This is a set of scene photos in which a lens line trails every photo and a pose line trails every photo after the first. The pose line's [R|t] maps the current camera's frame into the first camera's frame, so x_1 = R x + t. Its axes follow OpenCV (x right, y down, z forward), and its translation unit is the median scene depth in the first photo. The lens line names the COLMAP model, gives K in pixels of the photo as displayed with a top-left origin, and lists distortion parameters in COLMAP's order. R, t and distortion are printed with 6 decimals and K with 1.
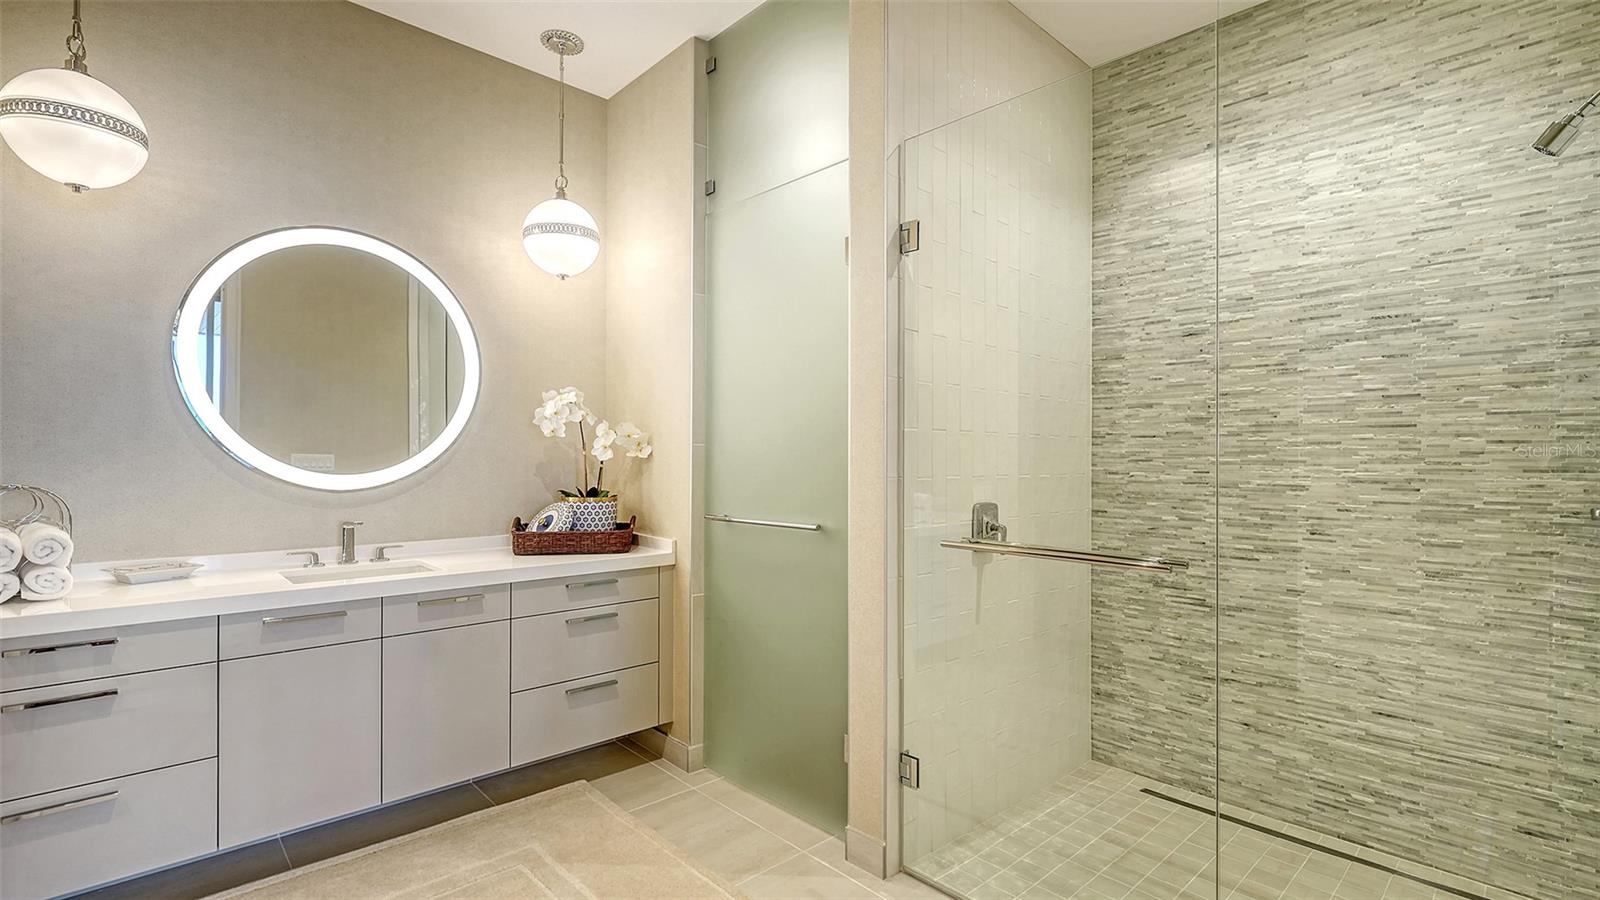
lens RADIAL K [[746.6, 0, 798.7], [0, 746.6, 454.0], [0, 0, 1]] dist [0.001062, -0.000608]
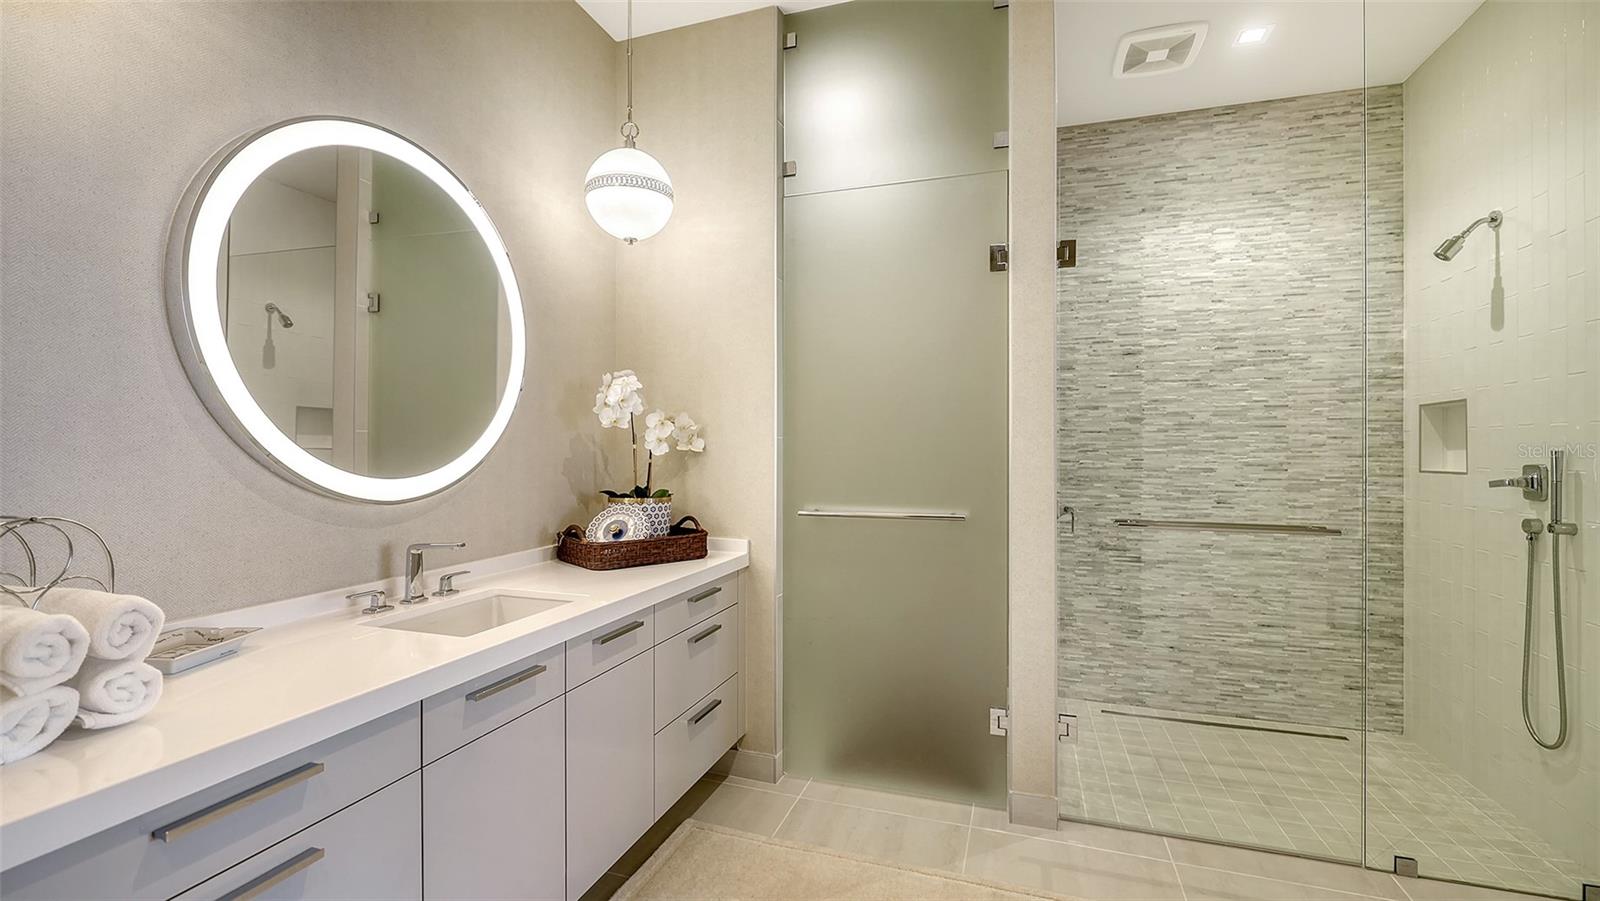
lens RADIAL K [[695.3, 0, 798.6], [0, 695.3, 447.9], [0, 0, 1]] dist [-0.001520, 0.000207]
pose [[0.876146, -0.004859, 0.482022, -0.597130], [0.002149, 0.999979, 0.006174, -0.005389], [-0.482041, -0.004373, 0.876138, 0.234286]]
